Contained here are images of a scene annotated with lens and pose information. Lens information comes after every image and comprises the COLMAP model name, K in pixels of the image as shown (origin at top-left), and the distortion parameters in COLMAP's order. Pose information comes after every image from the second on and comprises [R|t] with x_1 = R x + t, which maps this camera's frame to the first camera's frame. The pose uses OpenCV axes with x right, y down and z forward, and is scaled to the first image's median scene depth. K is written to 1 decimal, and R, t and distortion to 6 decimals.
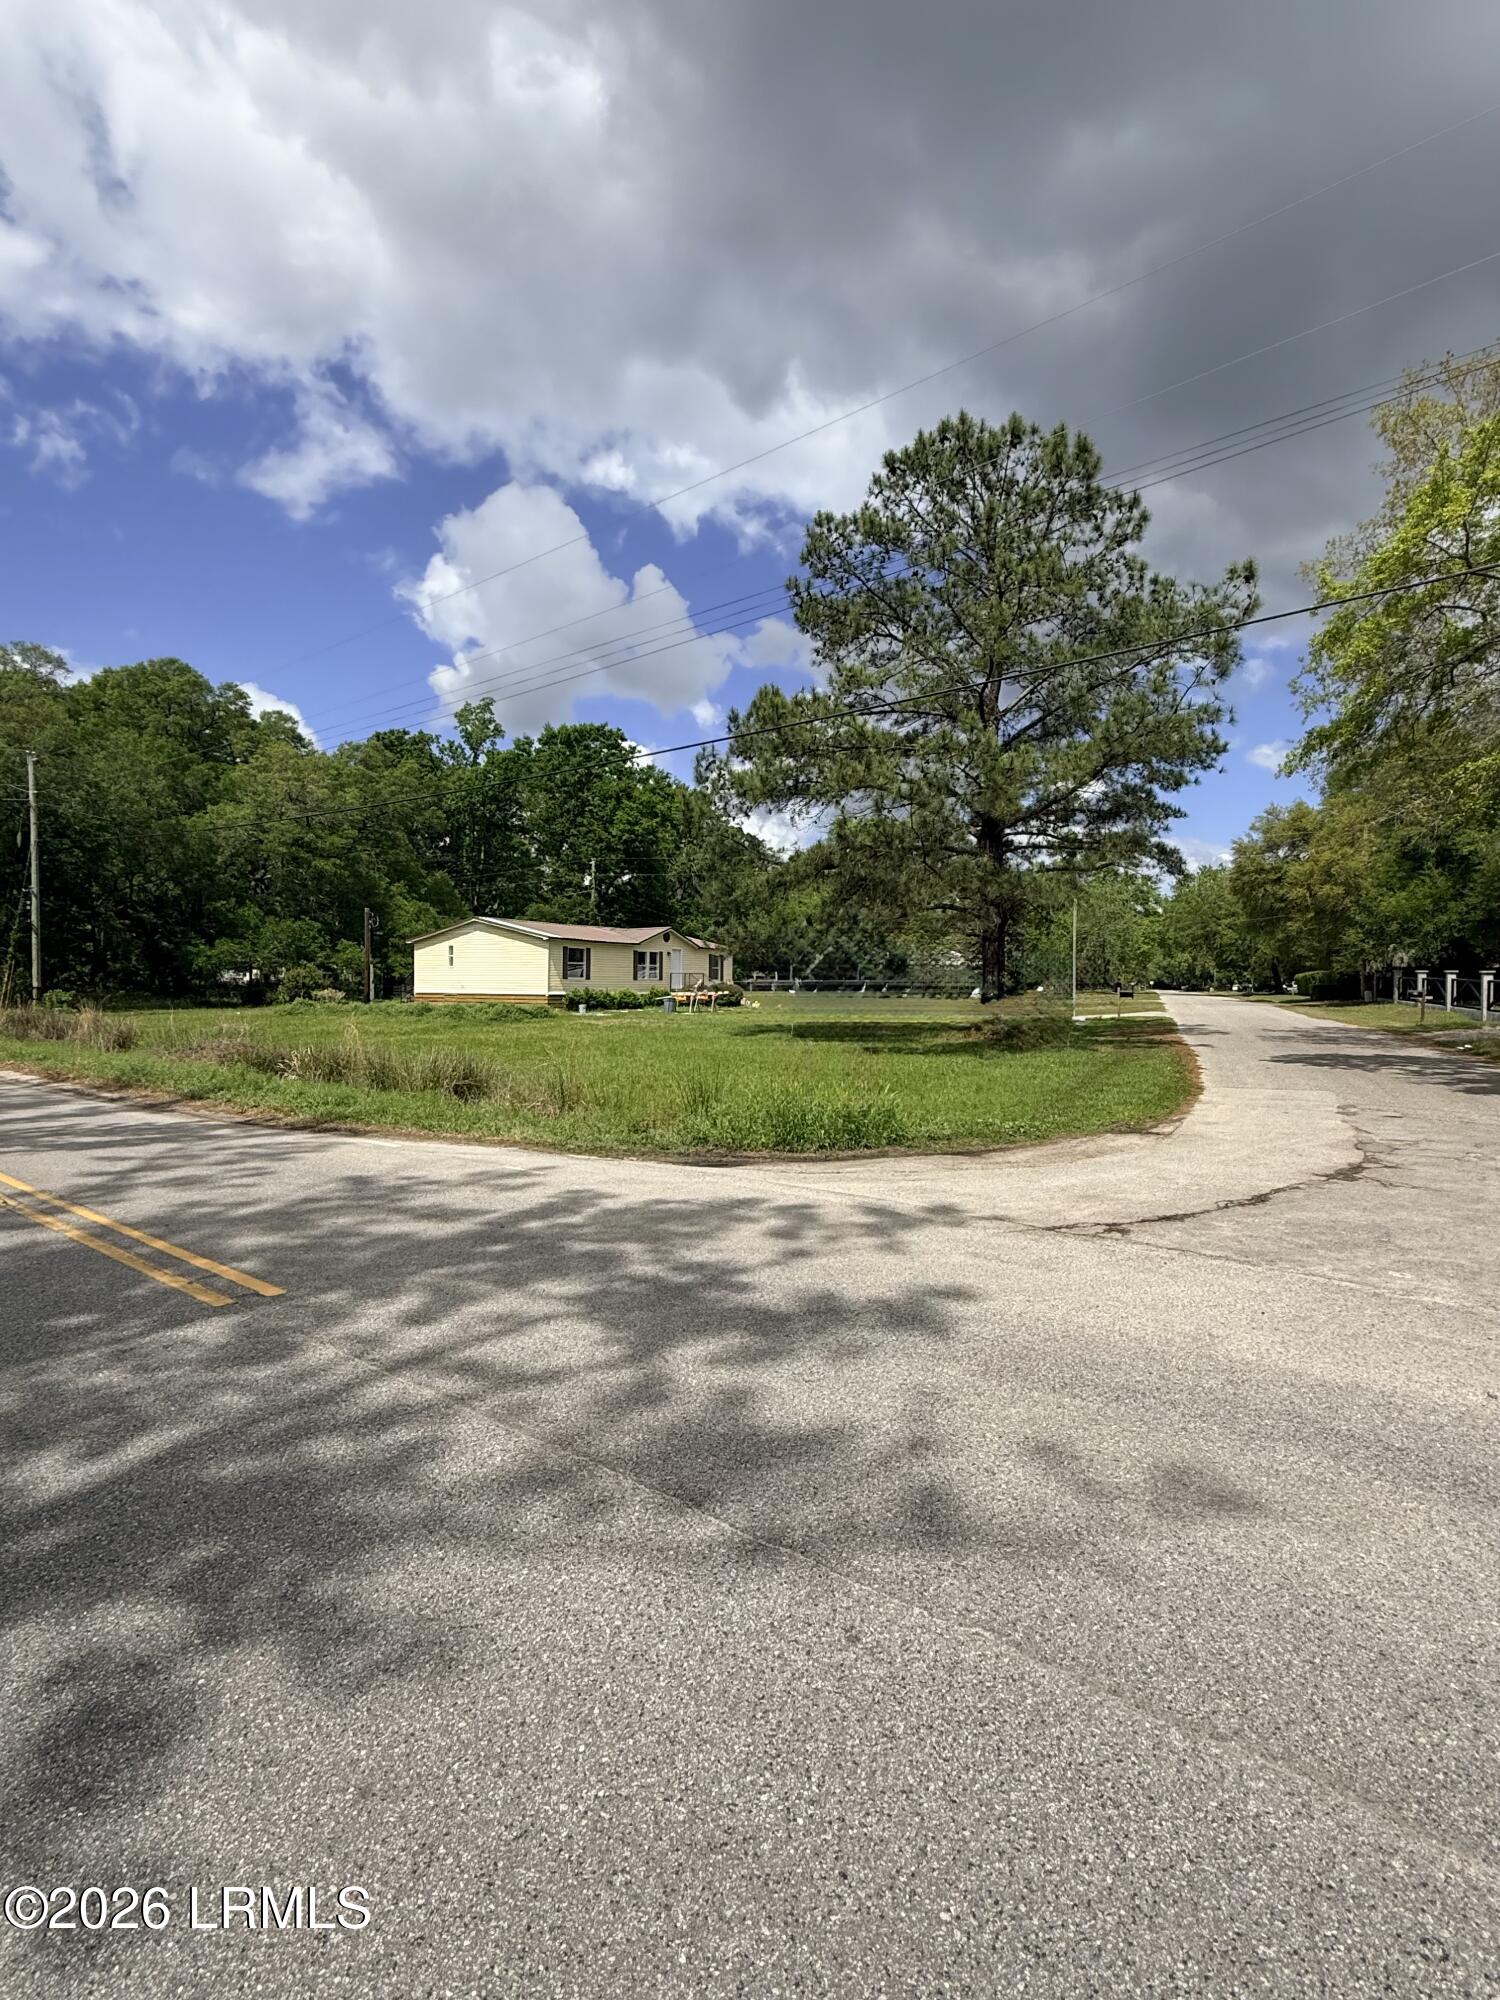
lens RADIAL K [[997.1, 0, 750.0], [0, 997.1, 1000.0], [0, 0, 1]] dist [-0.000375, -0.000027]
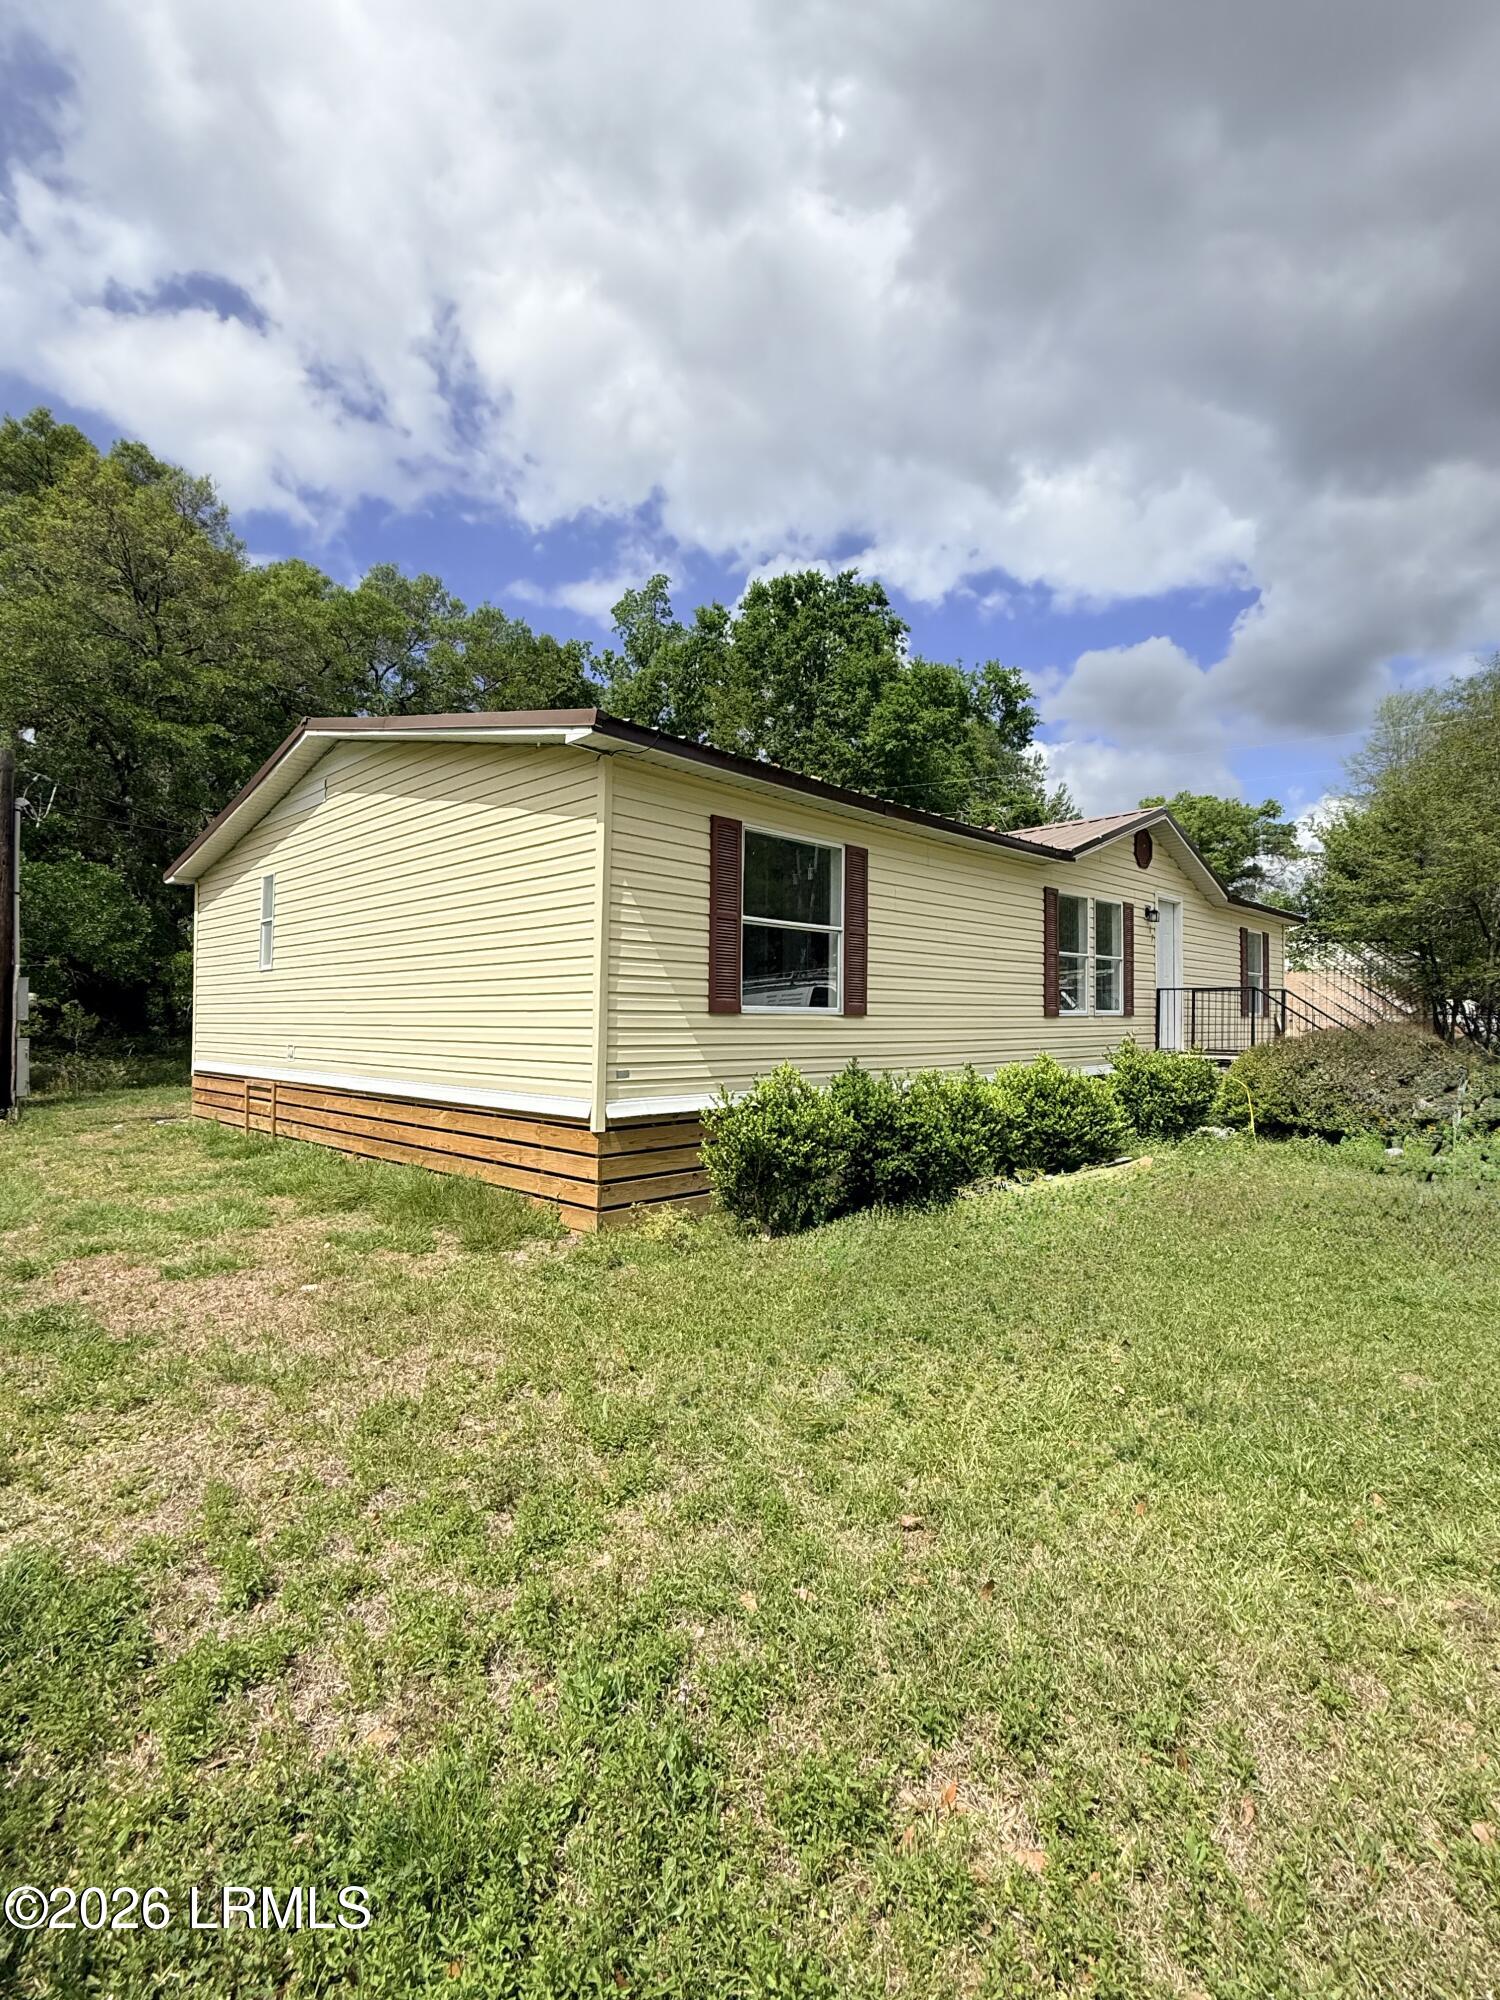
lens RADIAL K [[961.9, 0, 750.0], [0, 961.9, 1000.0], [0, 0, 1]] dist [0.000482, 0.000009]
pose [[0.973795, -0.017935, -0.226718, -0.084641], [0.009381, 0.999205, -0.038753, -0.009648], [0.227233, 0.035611, 0.973189, 0.492145]]
